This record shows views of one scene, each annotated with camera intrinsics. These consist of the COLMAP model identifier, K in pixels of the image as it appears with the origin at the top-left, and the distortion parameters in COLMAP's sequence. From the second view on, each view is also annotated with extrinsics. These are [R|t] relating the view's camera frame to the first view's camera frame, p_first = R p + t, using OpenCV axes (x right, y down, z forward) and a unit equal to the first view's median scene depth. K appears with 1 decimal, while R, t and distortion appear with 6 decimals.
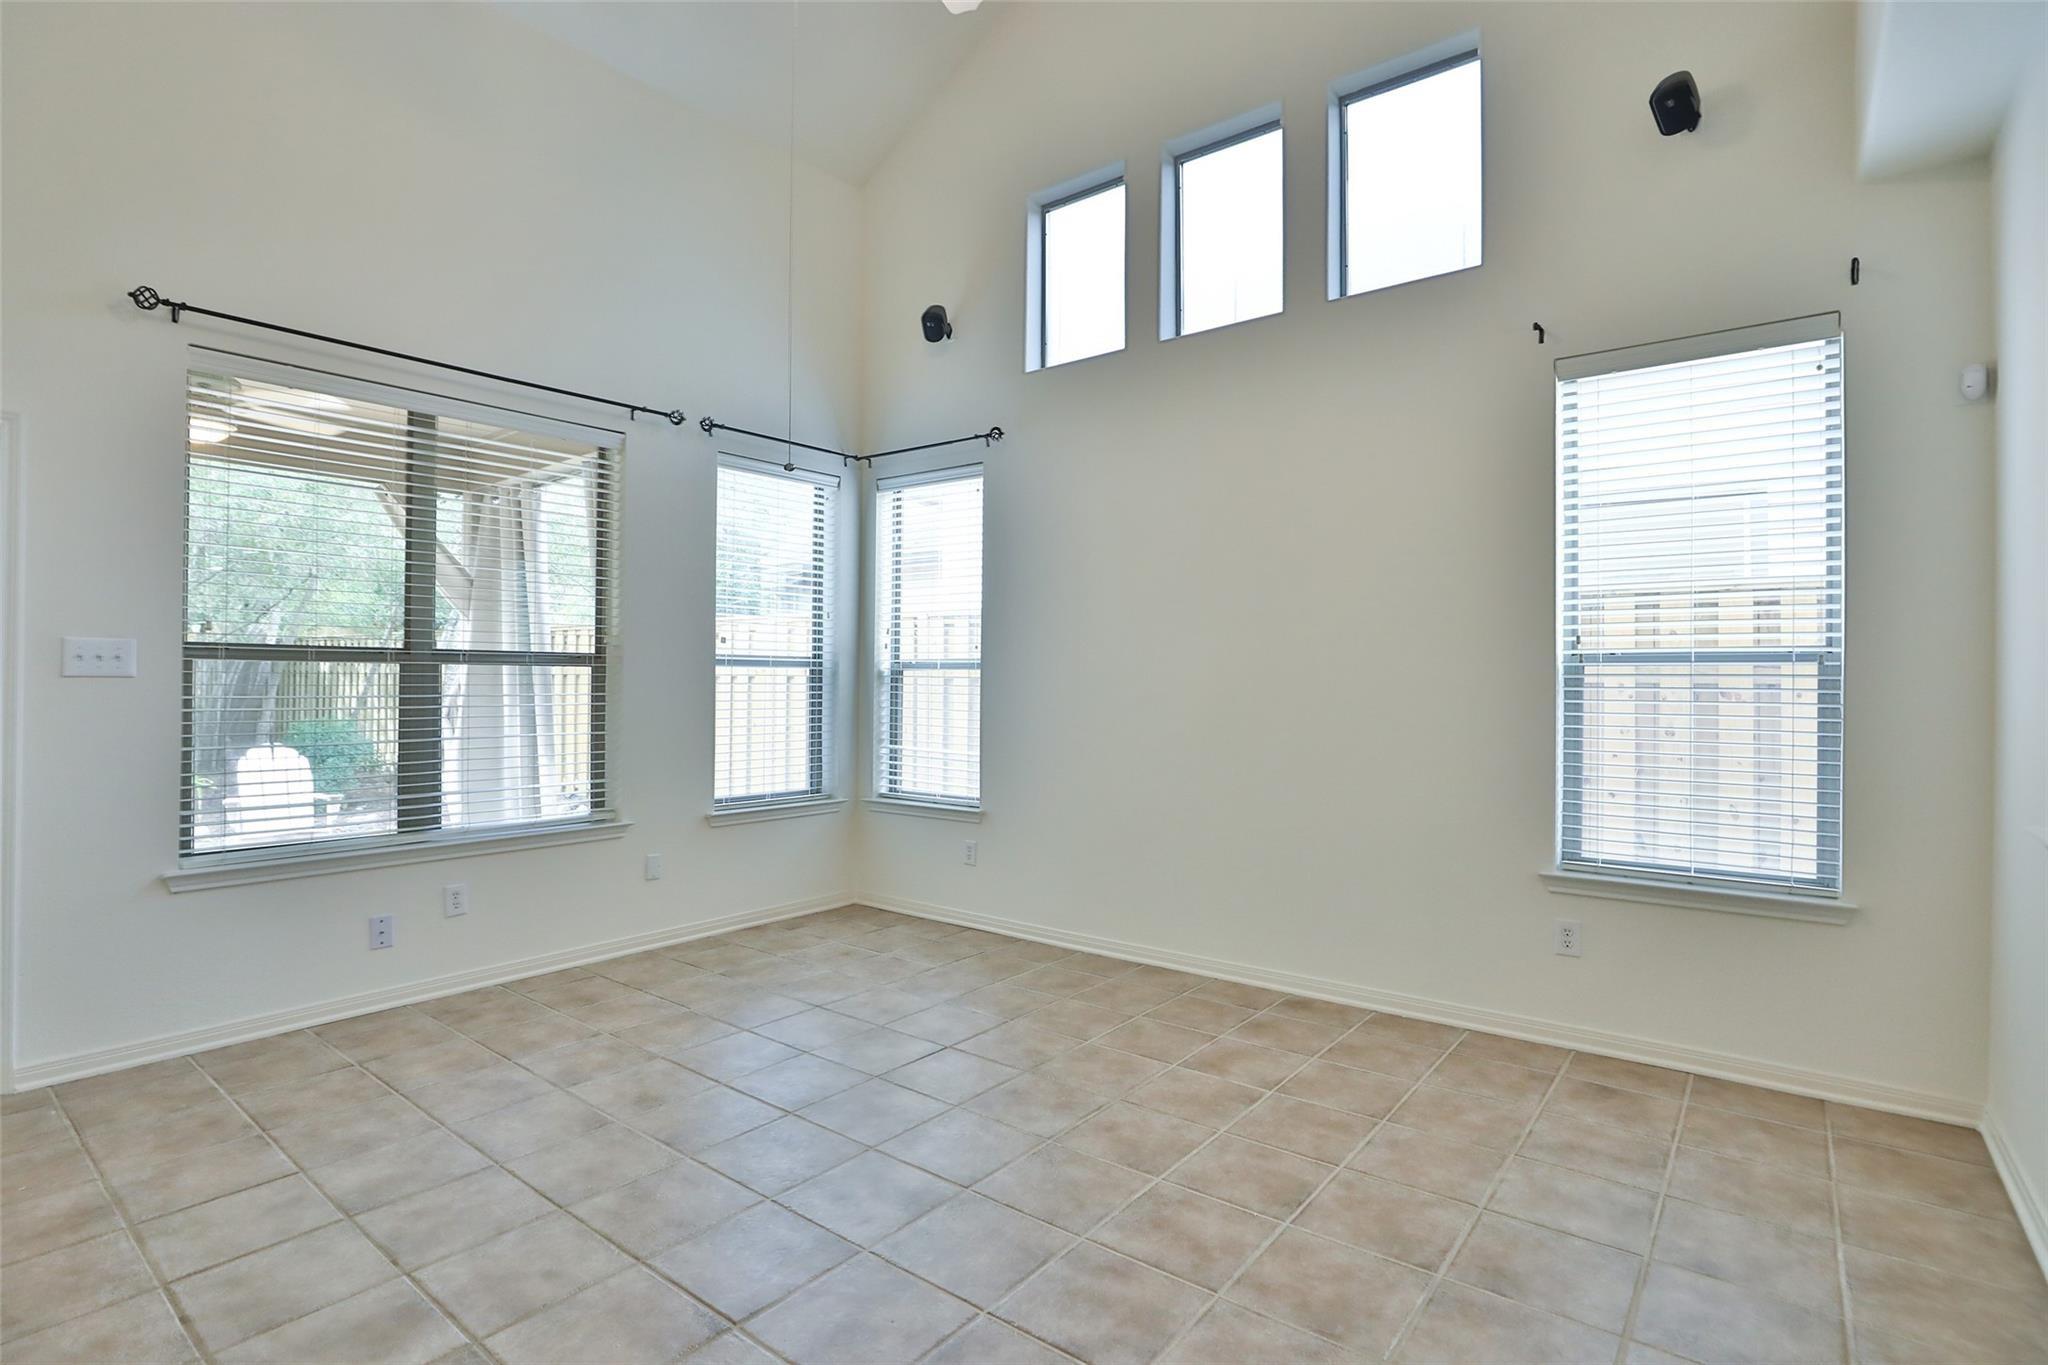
lens RADIAL K [[988.1, 0, 1024.0], [0, 988.1, 682.5], [0, 0, 1]] dist [-0.046386, 0.012649]
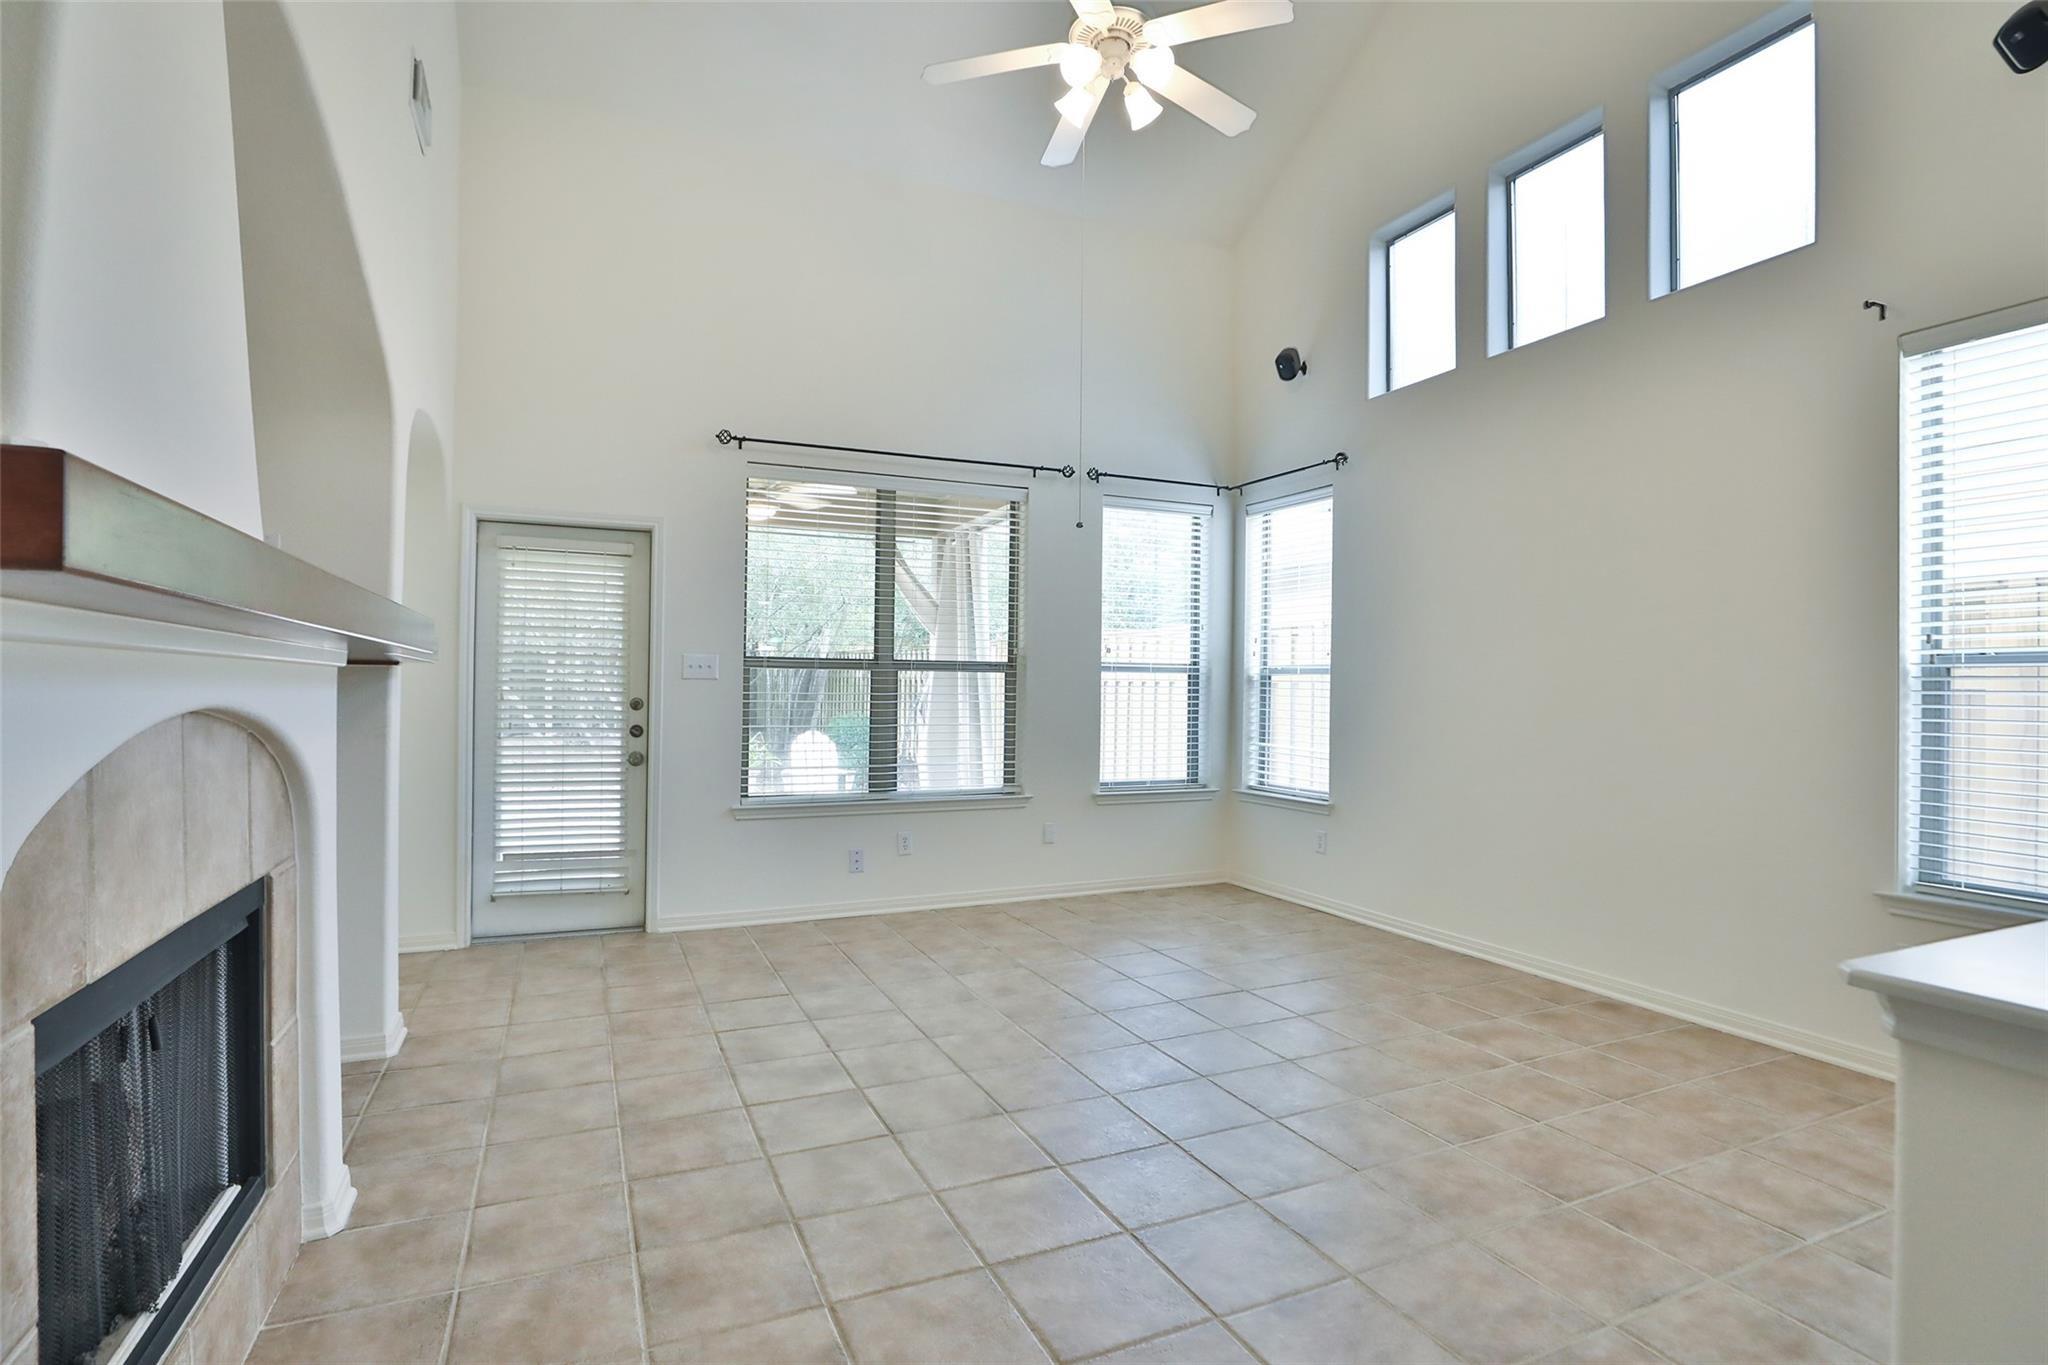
lens RADIAL K [[988.1, 0, 1024.0], [0, 988.1, 682.5], [0, 0, 1]] dist [-0.046386, 0.012649]
pose [[0.889398, 0.001154, -0.457132, 0.192554], [-0.004770, 0.999966, -0.006756, 0.005961], [0.457109, 0.008189, 0.889373, -0.154755]]
